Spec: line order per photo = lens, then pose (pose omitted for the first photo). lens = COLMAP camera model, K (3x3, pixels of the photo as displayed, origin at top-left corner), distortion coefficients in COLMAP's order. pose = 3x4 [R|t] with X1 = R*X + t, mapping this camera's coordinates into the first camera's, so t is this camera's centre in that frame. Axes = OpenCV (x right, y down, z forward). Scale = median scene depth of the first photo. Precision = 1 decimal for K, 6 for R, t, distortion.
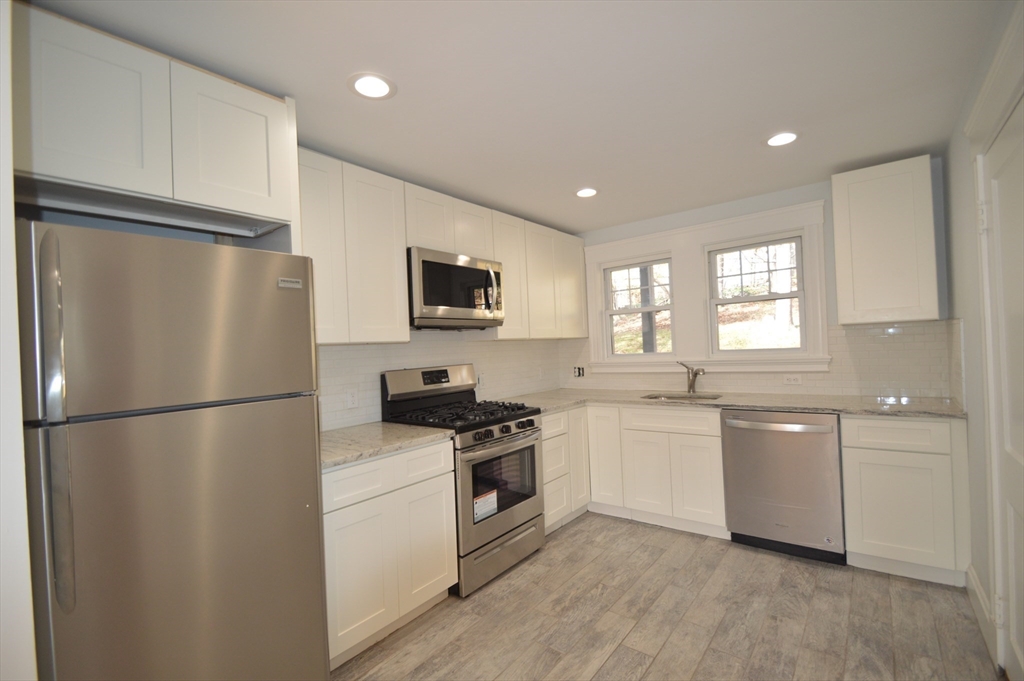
lens RADIAL K [[463.4, 0, 514.2], [0, 463.4, 341.5], [0, 0, 1]] dist [0.011458, -0.000102]
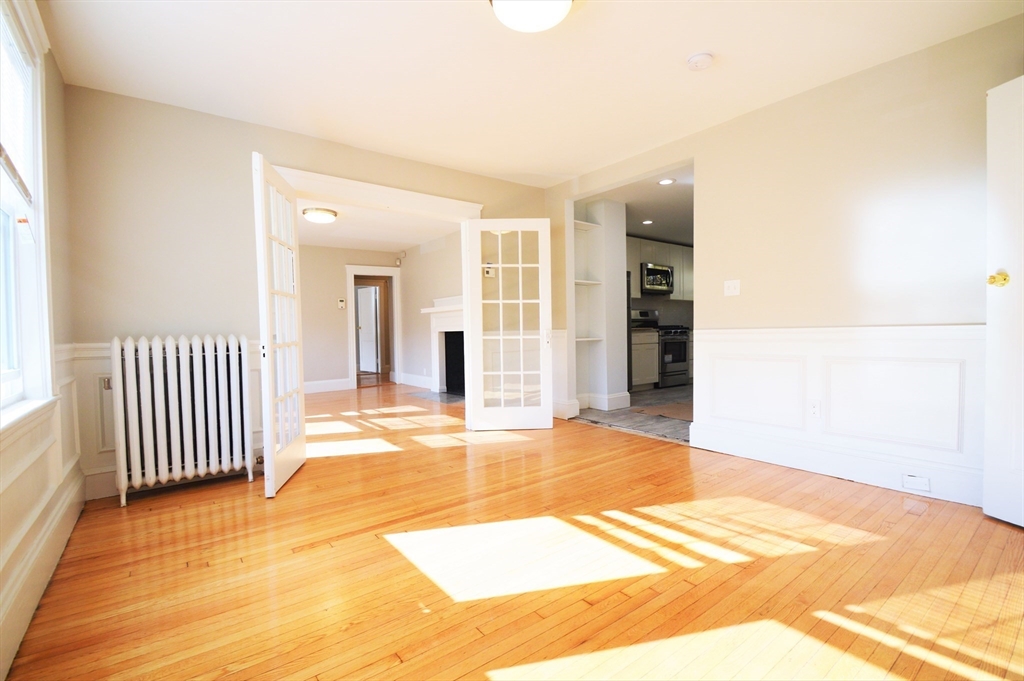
lens RADIAL K [[463.4, 0, 510.0], [0, 463.4, 347.5], [0, 0, 1]] dist [0.011458, -0.000102]
pose [[0.967412, 0.030544, -0.251360, -0.268030], [-0.019345, 0.998712, 0.046906, 0.172674], [0.252469, -0.040515, 0.966756, -1.802502]]
